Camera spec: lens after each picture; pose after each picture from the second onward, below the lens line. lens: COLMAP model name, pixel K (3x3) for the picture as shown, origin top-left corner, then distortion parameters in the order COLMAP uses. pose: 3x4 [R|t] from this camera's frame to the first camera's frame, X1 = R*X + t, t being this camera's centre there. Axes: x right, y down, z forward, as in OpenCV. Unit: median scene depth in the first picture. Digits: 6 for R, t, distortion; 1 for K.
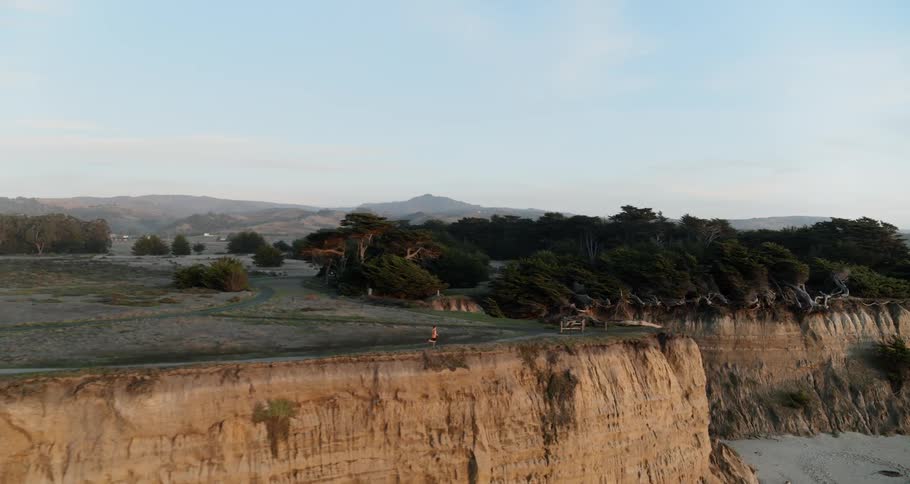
lens RADIAL K [[620.2, 0, 455.0], [0, 620.2, 242.0], [0, 0, 1]] dist [-0.115123, 0.062387]
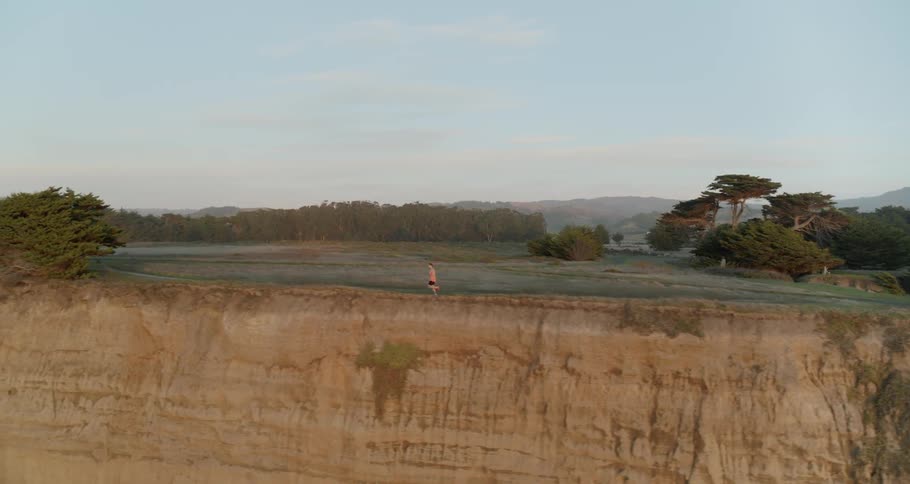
lens RADIAL K [[620.2, 0, 455.0], [0, 620.2, 242.0], [0, 0, 1]] dist [-0.115123, 0.062387]
pose [[0.768115, 0.014472, -0.640149, 0.221419], [-0.013285, 0.999890, 0.006663, 0.123423], [0.640174, 0.003387, 0.768222, 0.442690]]
